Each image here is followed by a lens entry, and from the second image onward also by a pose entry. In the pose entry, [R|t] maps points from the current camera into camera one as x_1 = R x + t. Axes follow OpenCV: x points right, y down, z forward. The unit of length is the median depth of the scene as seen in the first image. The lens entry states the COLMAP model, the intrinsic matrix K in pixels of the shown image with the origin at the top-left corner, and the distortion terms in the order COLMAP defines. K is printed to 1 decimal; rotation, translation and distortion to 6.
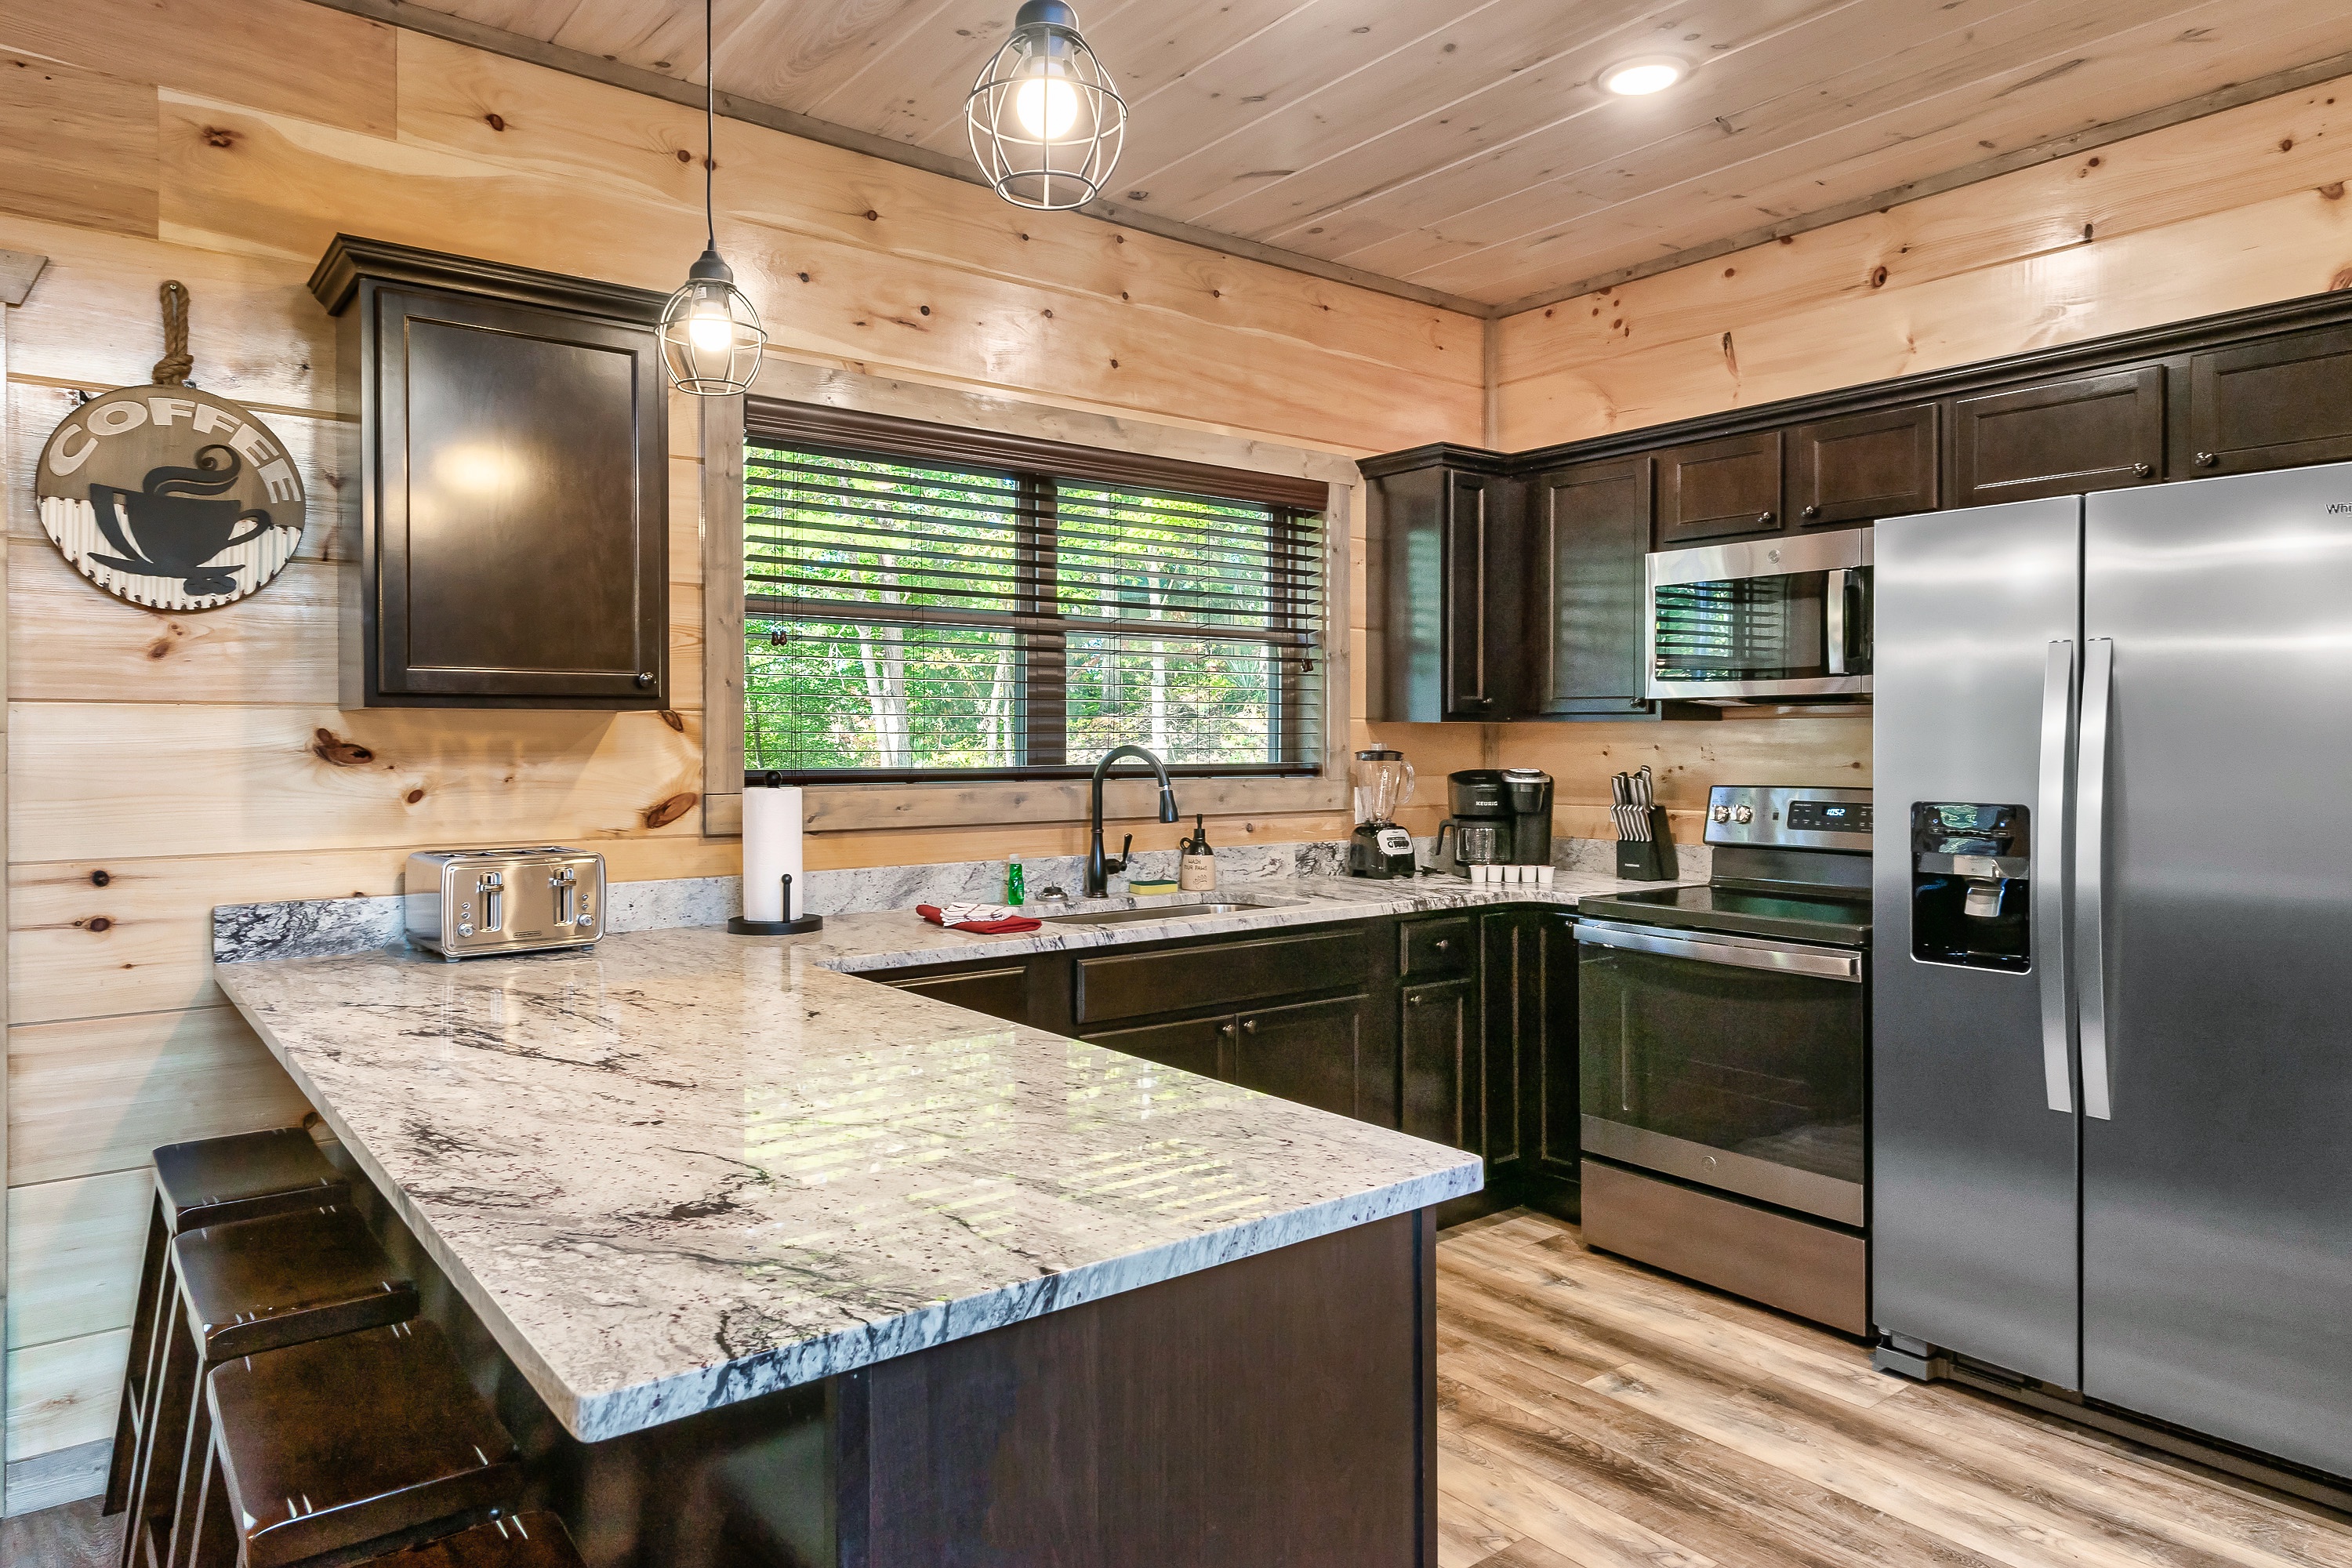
lens RADIAL K [[1384.6, 0, 1112.8], [0, 1384.6, 739.6], [0, 0, 1]] dist [0.007448, -0.000443]
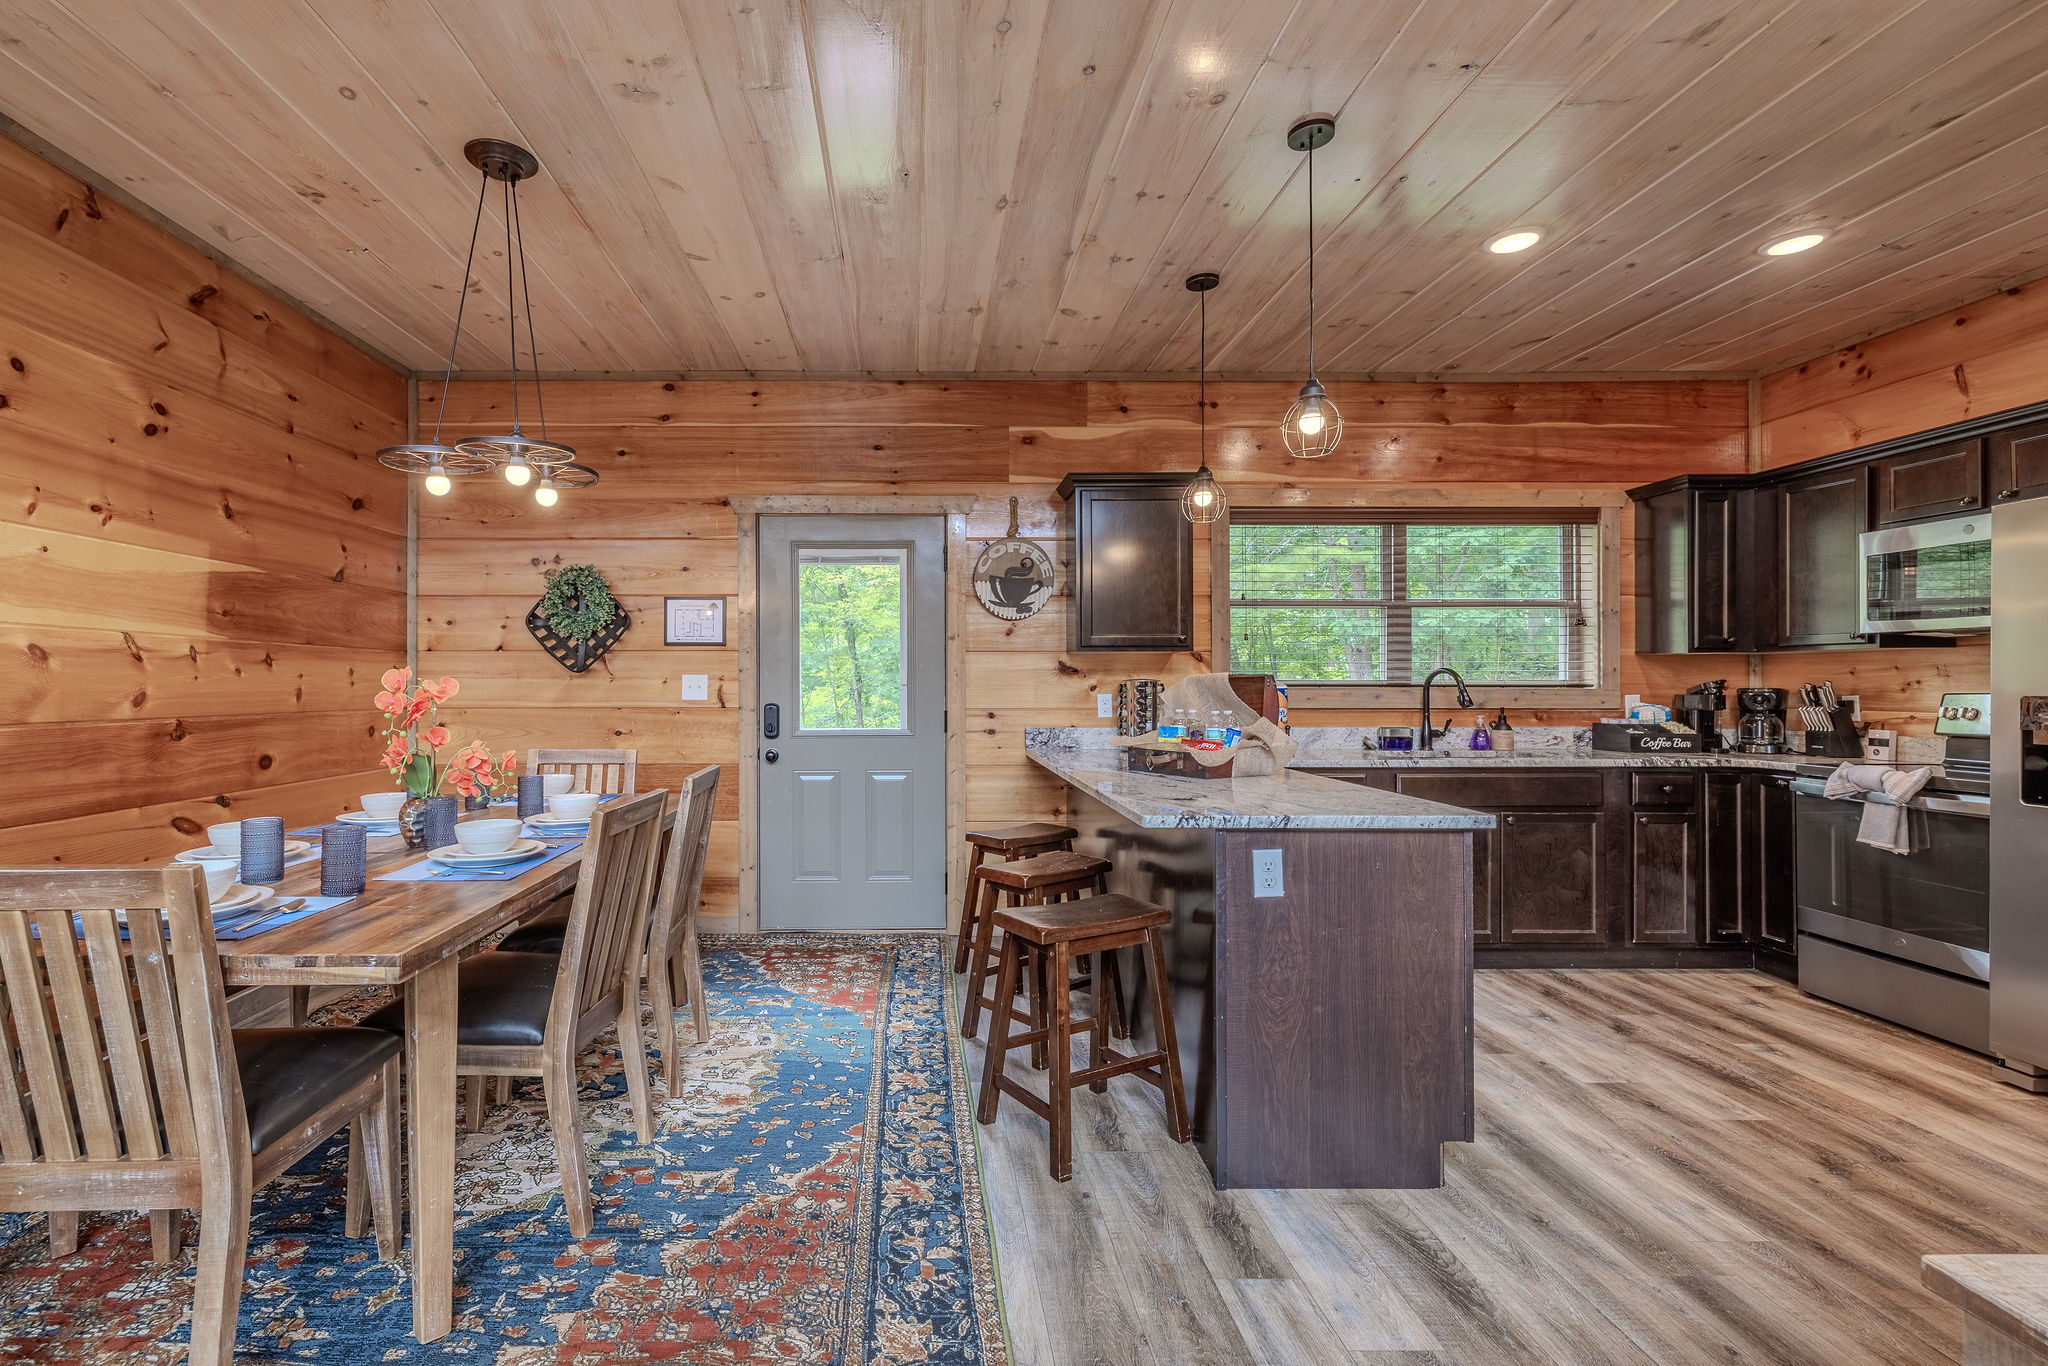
lens RADIAL K [[844.8, 0, 951.5], [0, 844.8, 676.0], [0, 0, 1]] dist [0.001398, 0.000530]
pose [[0.813617, -0.004132, -0.581387, 0.144531], [-0.000713, 0.999967, -0.008105, 0.027074], [0.581401, 0.007008, 0.813587, -0.321867]]
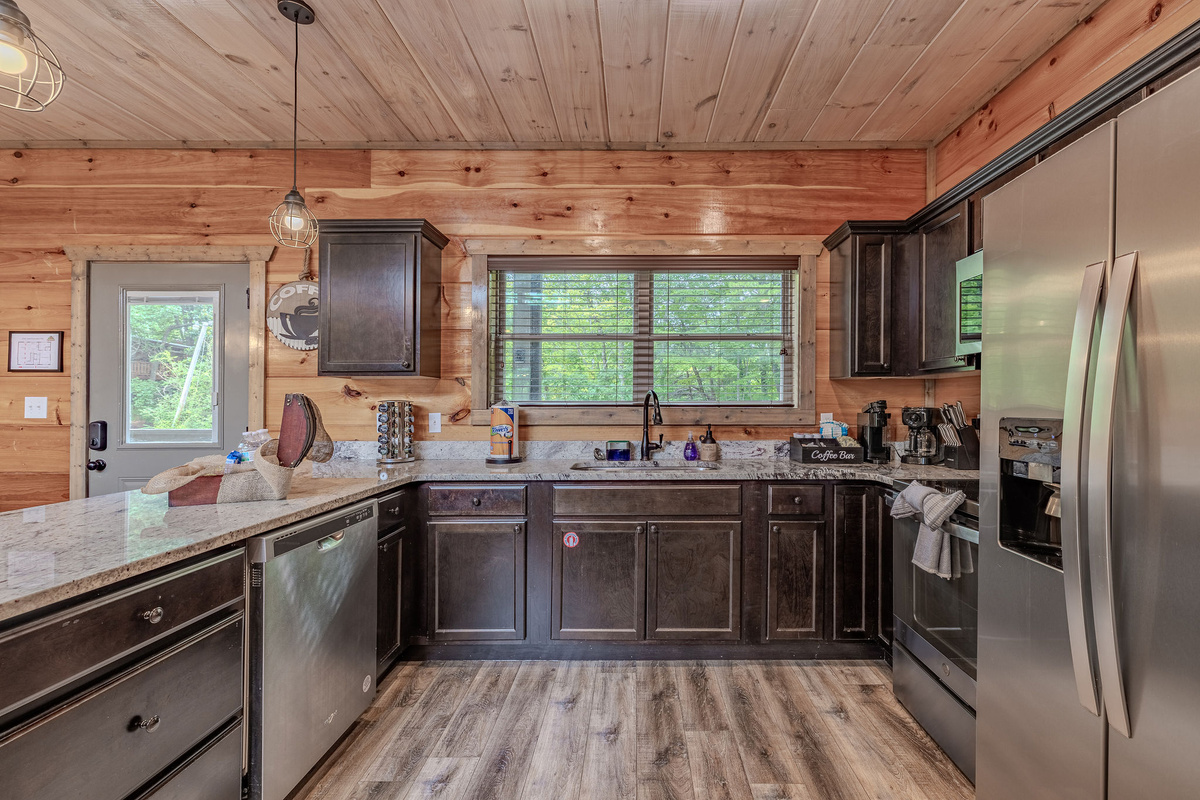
lens RADIAL K [[495.0, 0, 637.3], [0, 495.0, 401.2], [0, 0, 1]] dist [0.001398, 0.000530]
pose [[0.811881, -0.000302, -0.583823, 0.484189], [-0.000457, 0.999999, -0.001154, 0.024267], [0.583823, 0.001204, 0.811880, 0.398563]]
